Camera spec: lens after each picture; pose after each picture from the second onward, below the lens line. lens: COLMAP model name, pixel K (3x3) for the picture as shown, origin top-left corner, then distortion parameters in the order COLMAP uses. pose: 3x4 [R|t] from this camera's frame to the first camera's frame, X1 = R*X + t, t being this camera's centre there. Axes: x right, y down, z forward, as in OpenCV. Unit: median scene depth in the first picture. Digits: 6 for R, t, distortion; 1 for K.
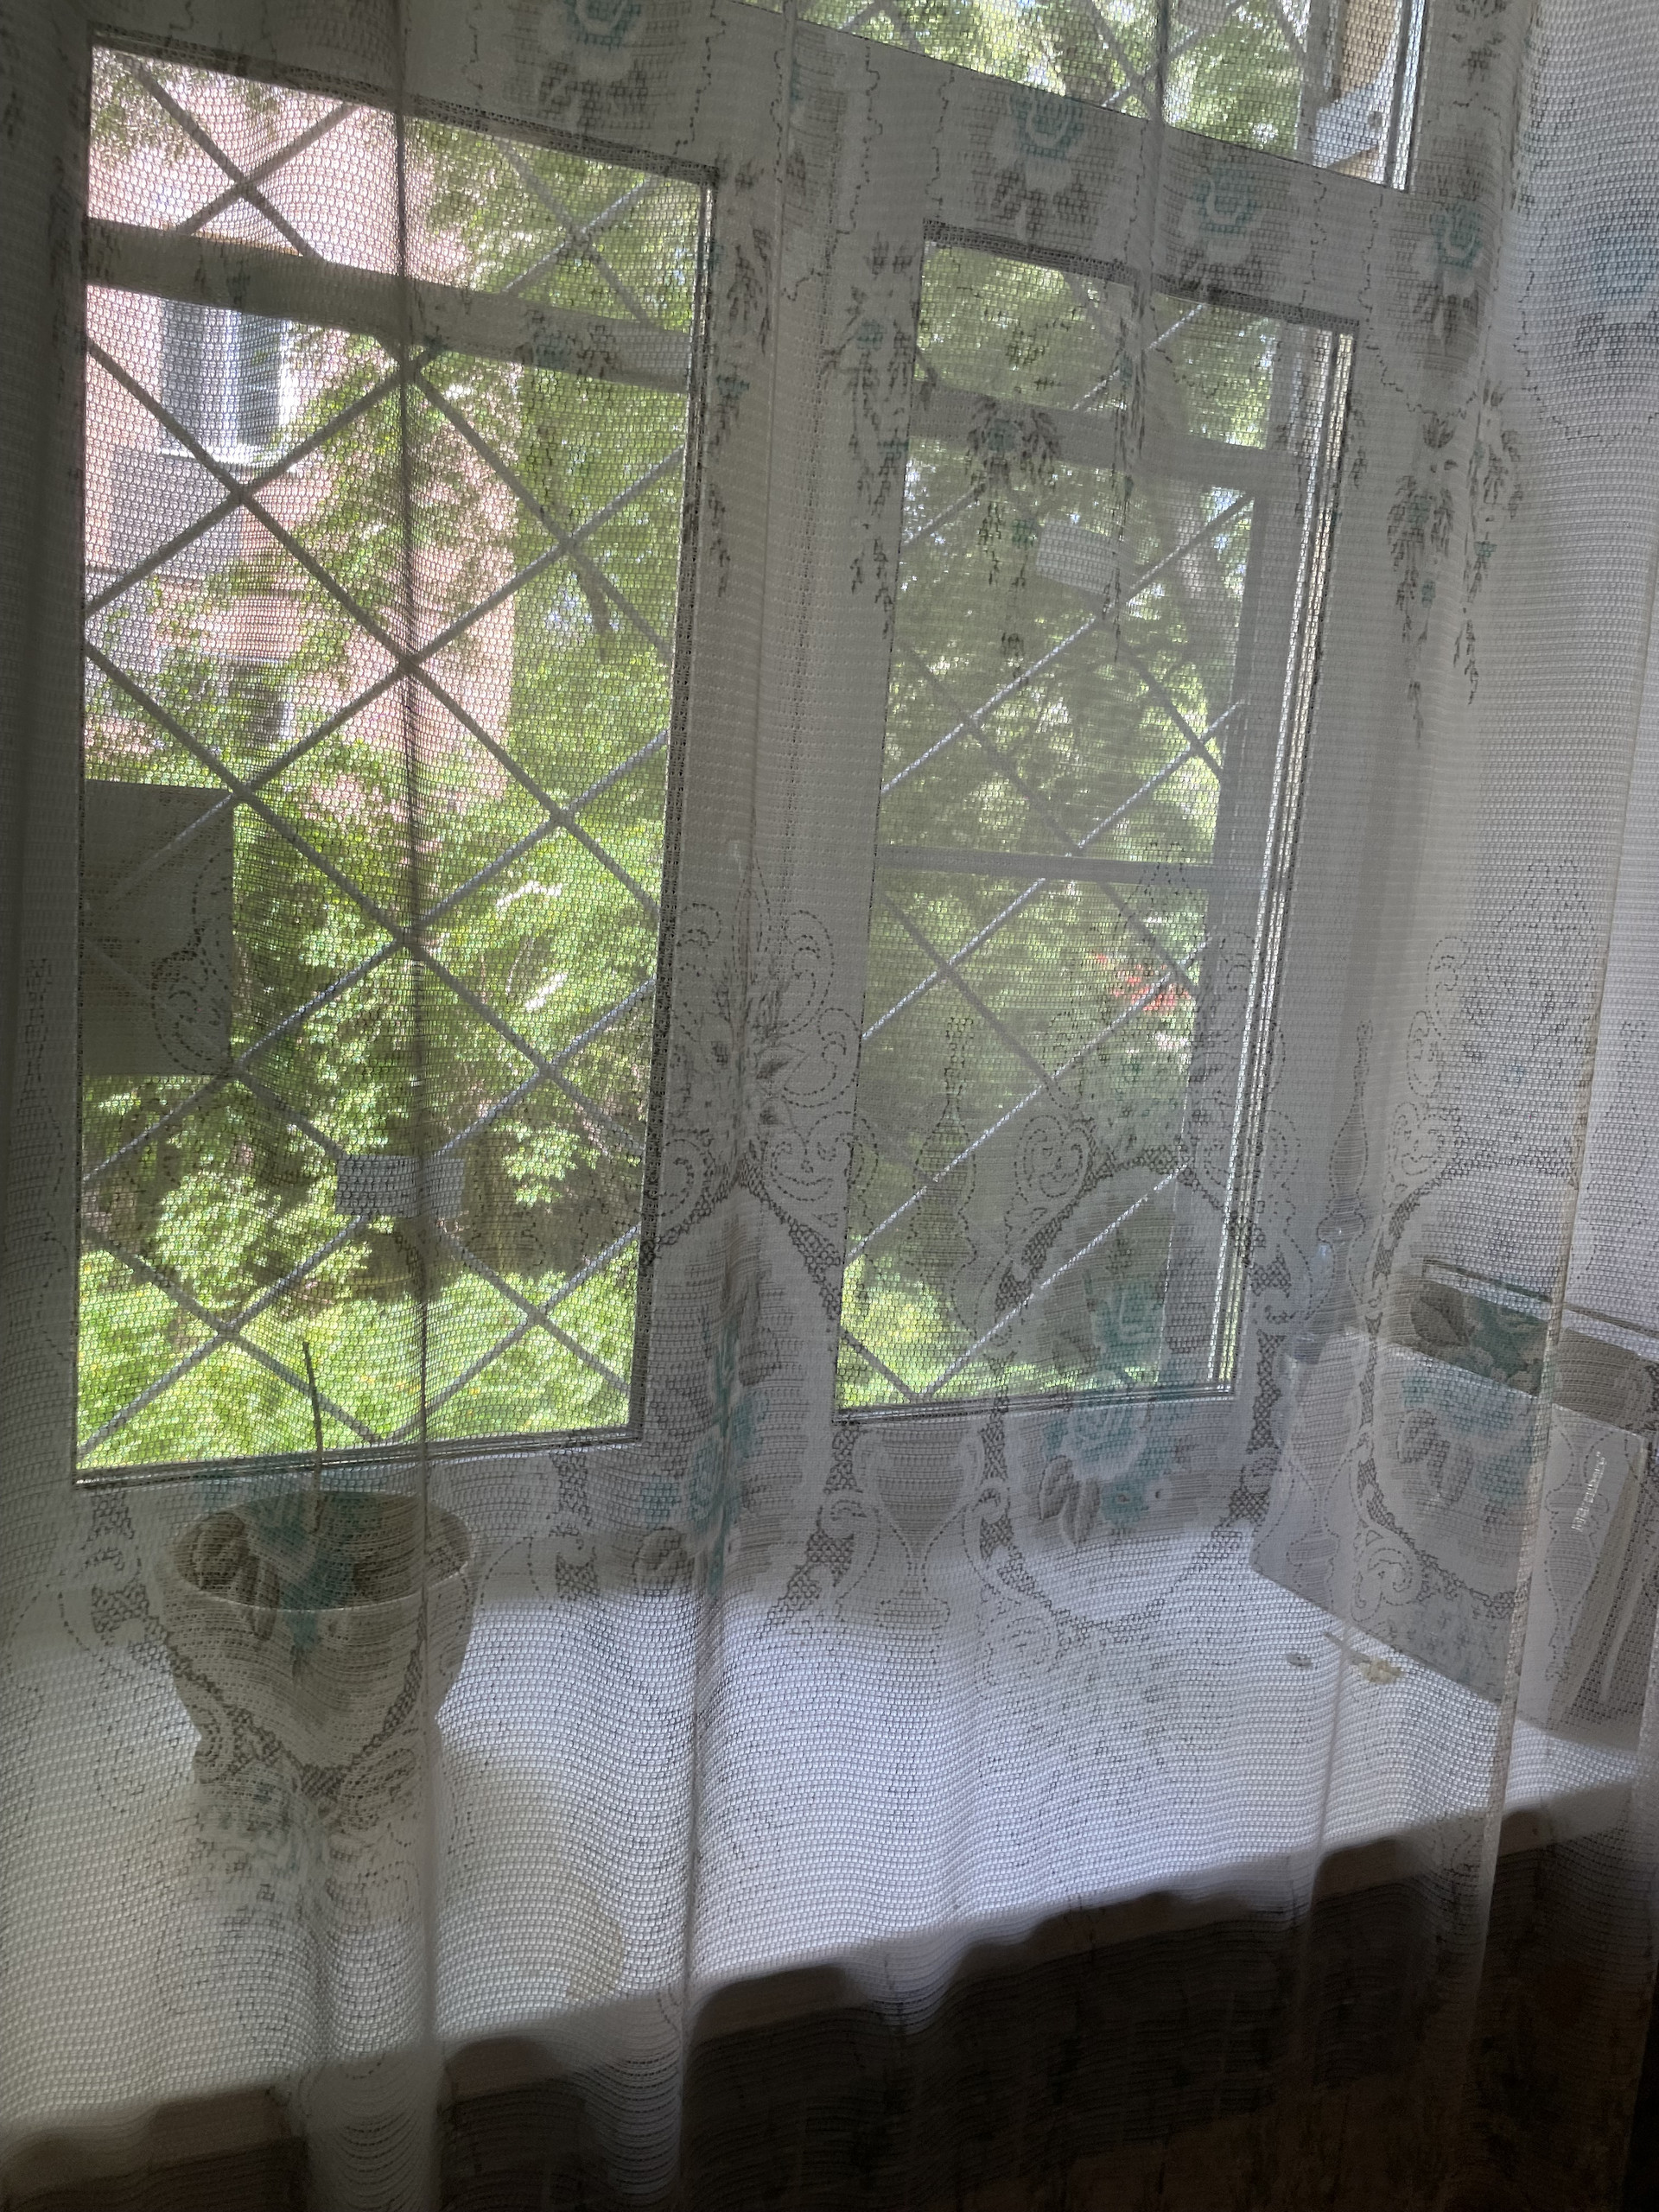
lens RADIAL K [[1666.8, 0, 823.9], [0, 1666.8, 1094.9], [0, 0, 1]] dist [0.067941, -0.096802]
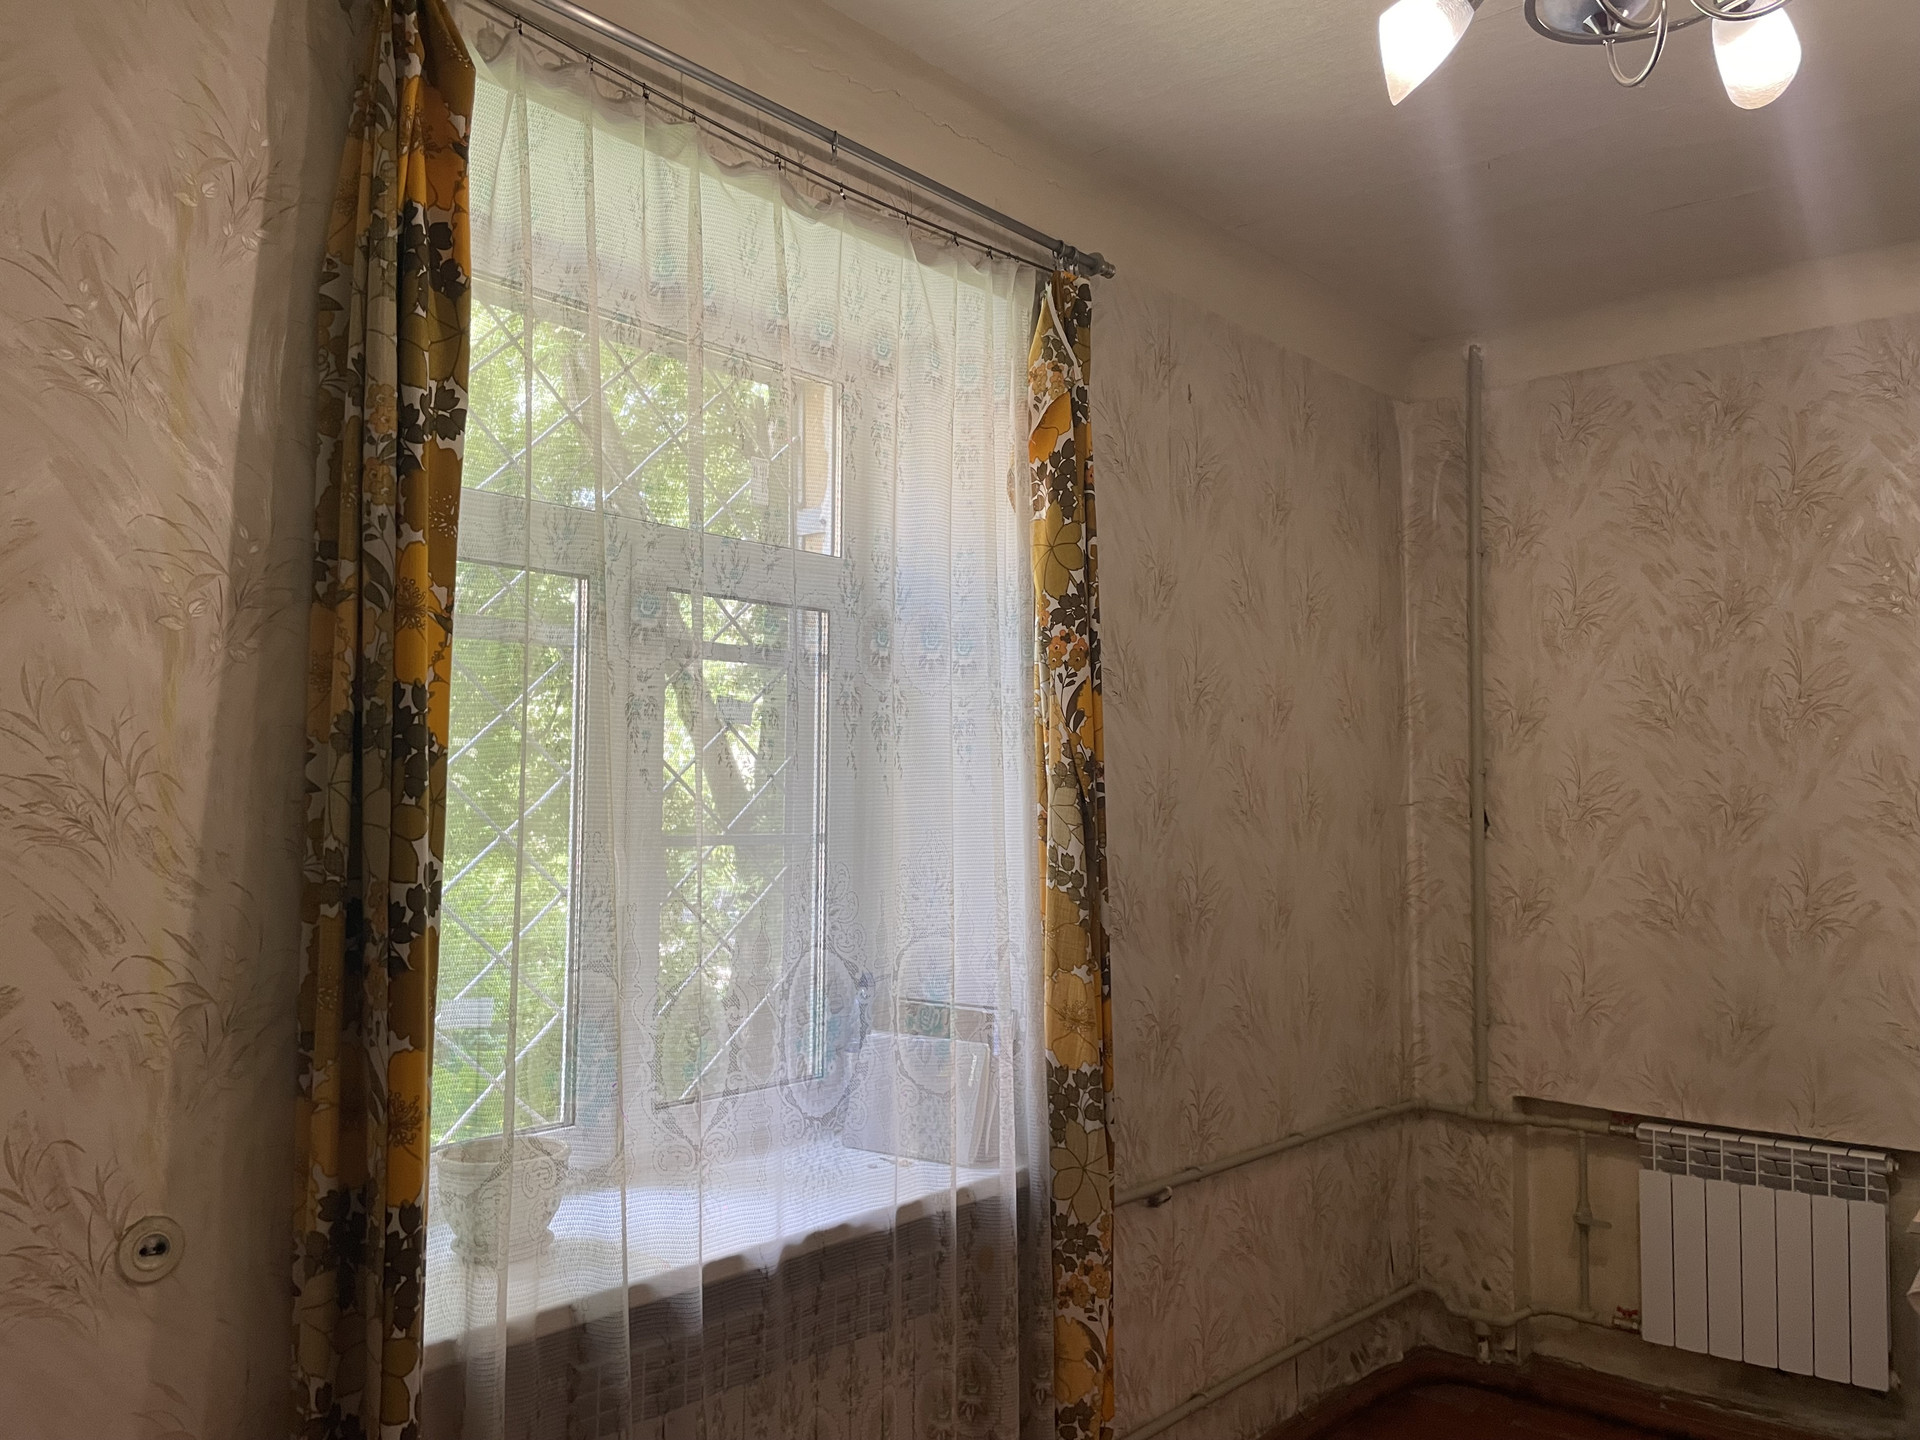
lens RADIAL K [[1446.8, 0, 962.6], [0, 1446.8, 721.1], [0, 0, 1]] dist [0.067941, -0.096802]
pose [[0.900811, -0.040329, 0.432335, -0.568234], [0.121481, 0.979324, -0.161763, 0.082791], [-0.416872, 0.198238, 0.887085, -1.223595]]
